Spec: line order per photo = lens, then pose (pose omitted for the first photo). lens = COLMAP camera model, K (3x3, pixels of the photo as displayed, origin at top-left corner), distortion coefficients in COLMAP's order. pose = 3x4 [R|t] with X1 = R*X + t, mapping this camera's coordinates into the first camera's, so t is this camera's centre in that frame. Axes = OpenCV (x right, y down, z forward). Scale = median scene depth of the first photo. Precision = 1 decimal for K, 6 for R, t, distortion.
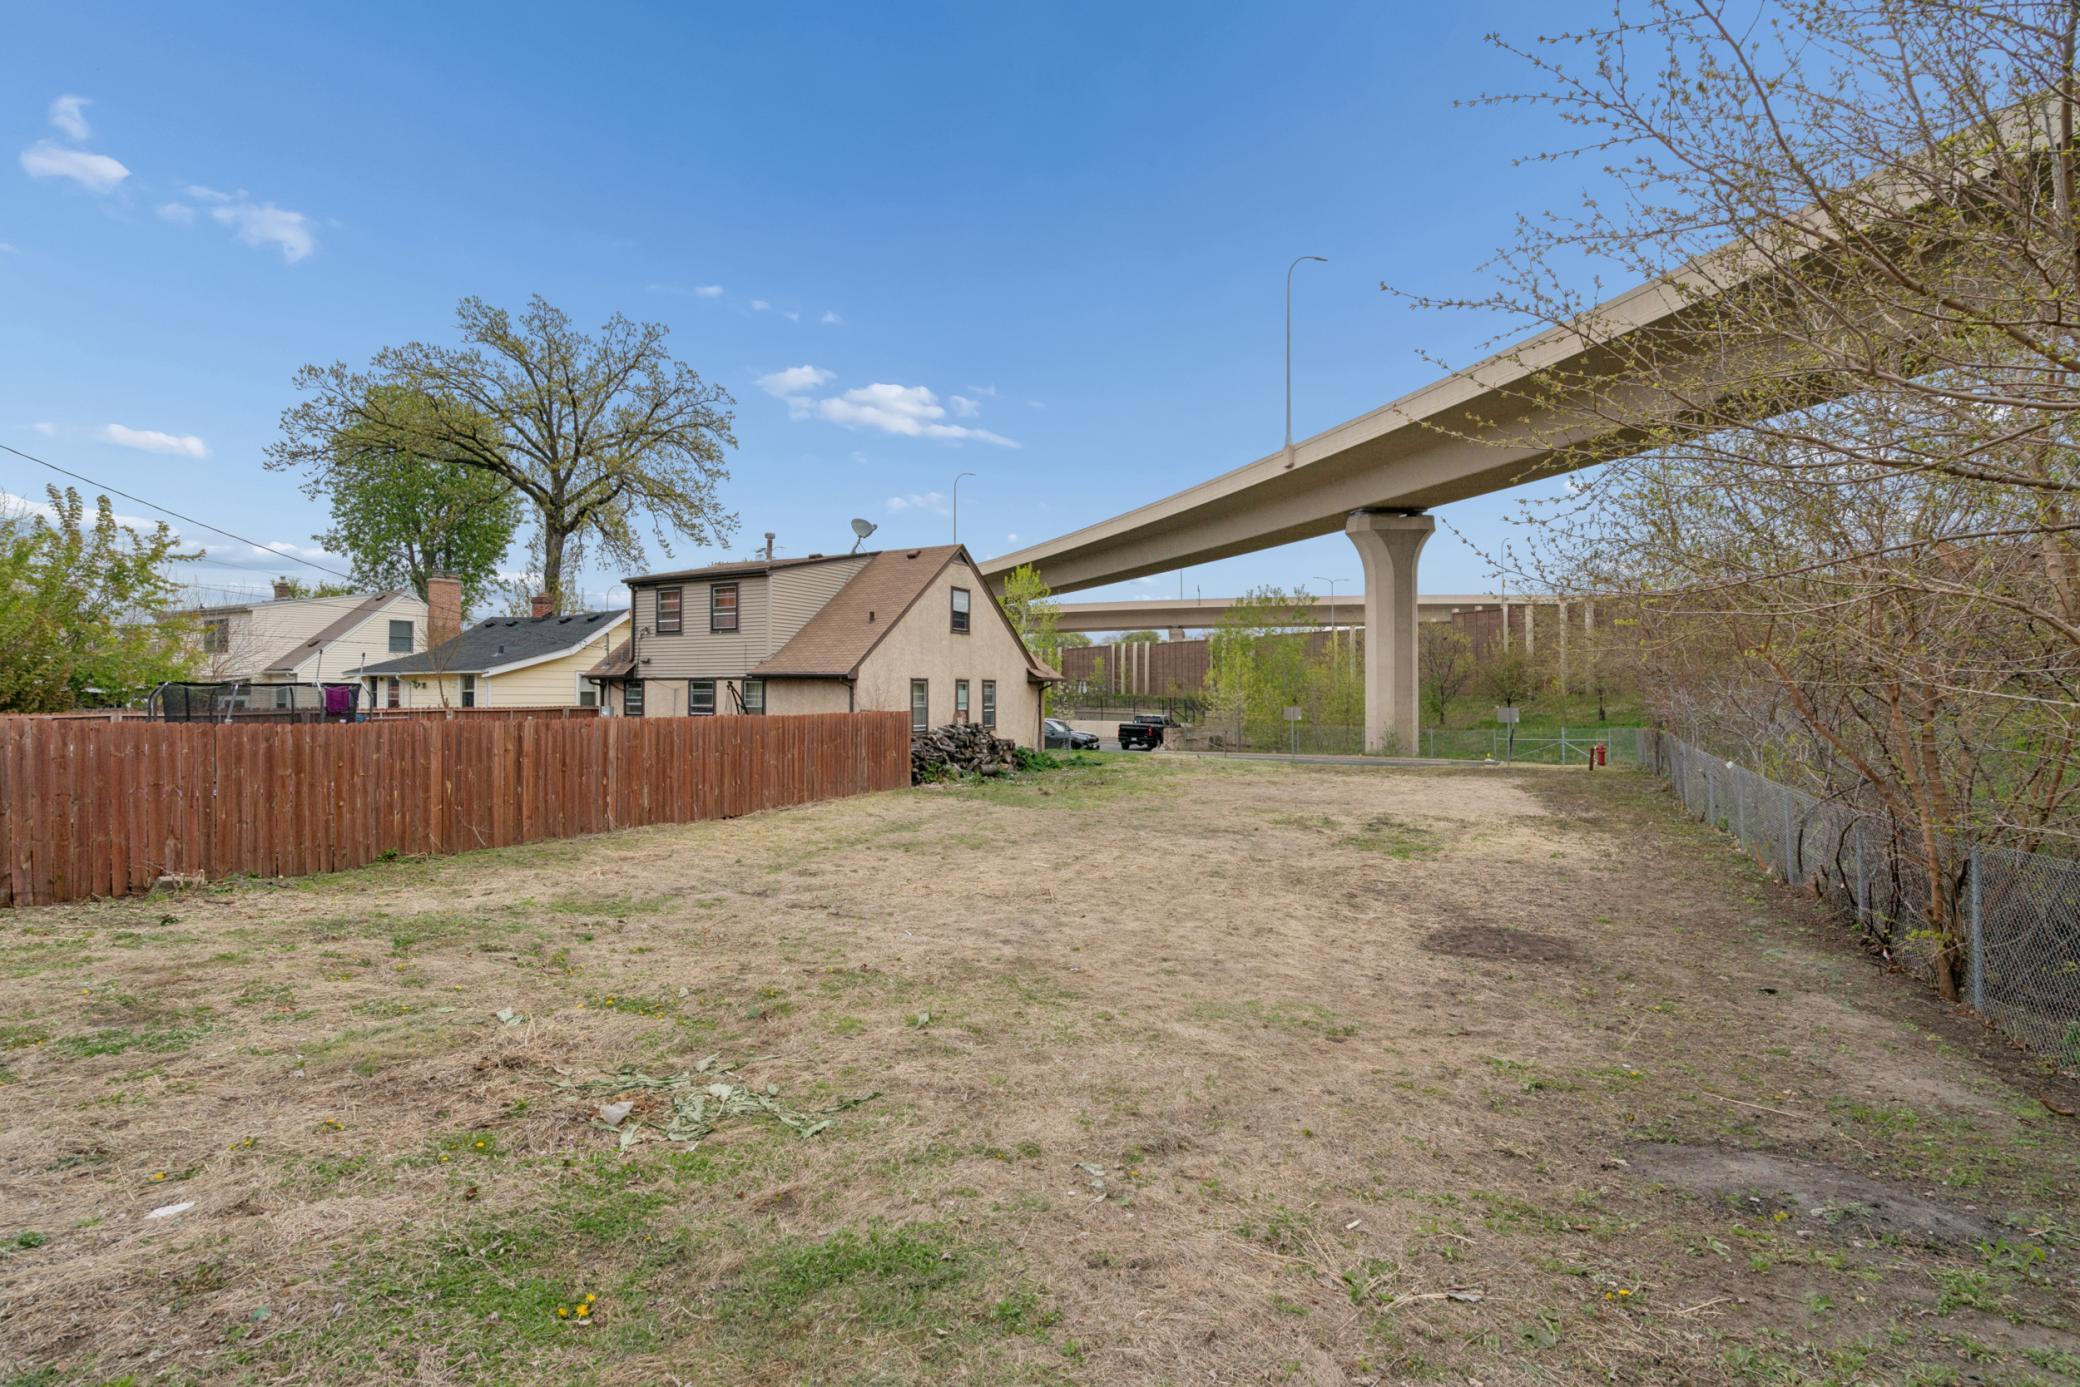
lens RADIAL K [[955.7, 0, 1047.1], [0, 955.7, 671.6], [0, 0, 1]] dist [-0.006561, 0.000179]
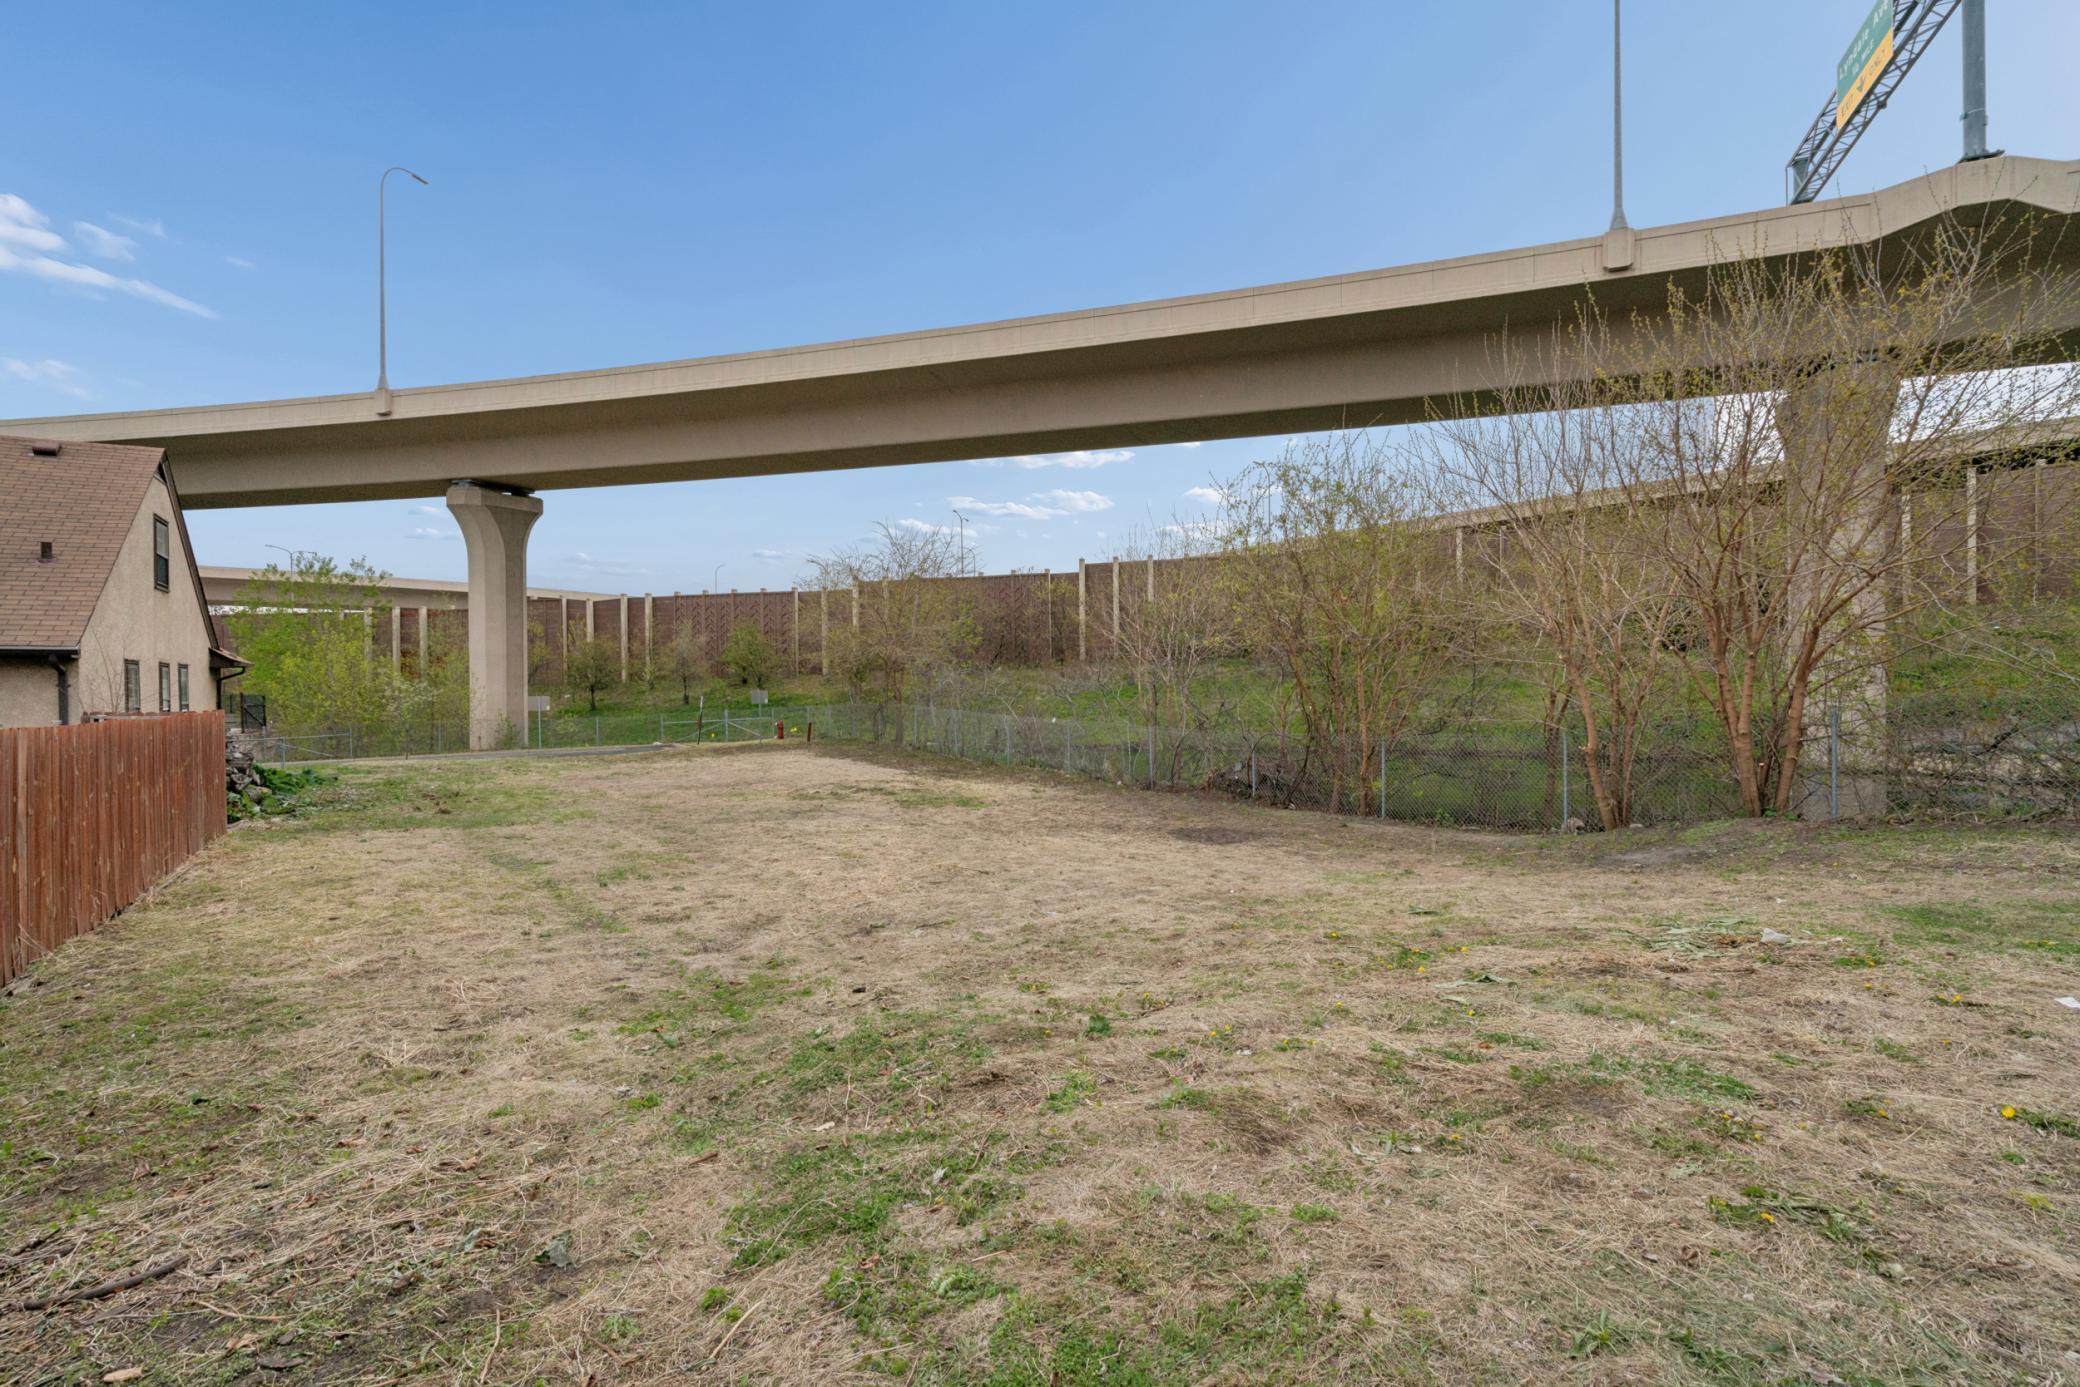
lens RADIAL K [[921.4, 0, 1040.0], [0, 921.4, 693.5], [0, 0, 1]] dist [0.002126, 0.000647]
pose [[0.513030, -0.025923, 0.857979, -0.313023], [-0.001021, 0.999525, 0.030810, 0.008744], [-0.858370, -0.016683, 0.512759, 0.179877]]
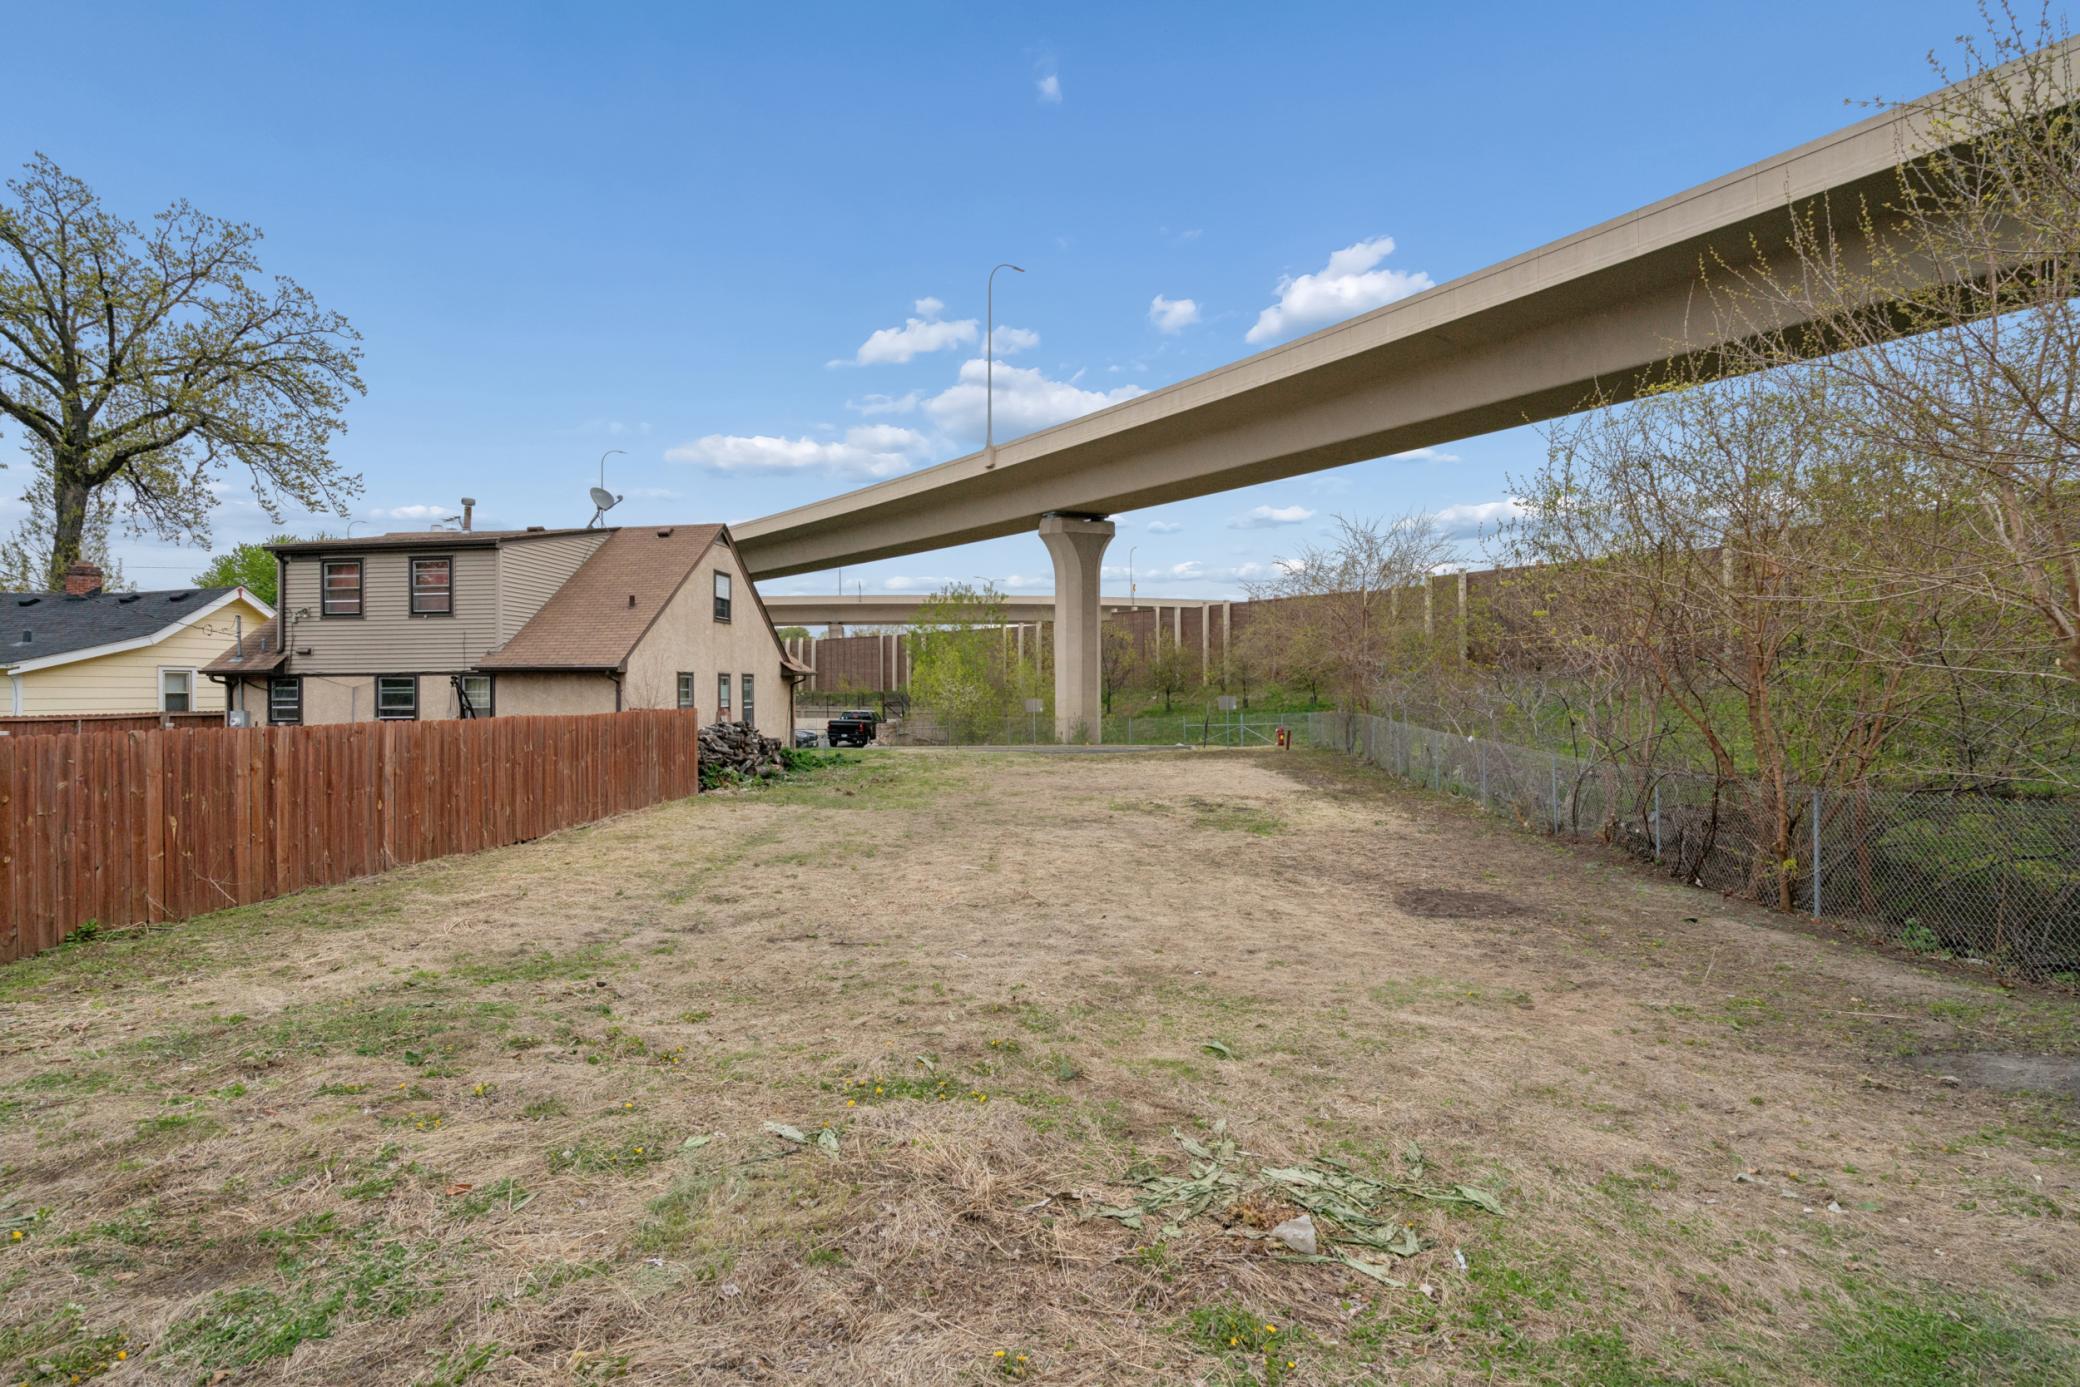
lens RADIAL K [[942.4, 0, 1047.0], [0, 942.4, 680.3], [0, 0, 1]] dist [-0.000302, 0.001011]
pose [[0.931316, -0.008823, 0.364105, -0.127301], [0.004249, 0.999902, 0.013363, 0.003920], [-0.364187, -0.010898, 0.931262, 0.056811]]
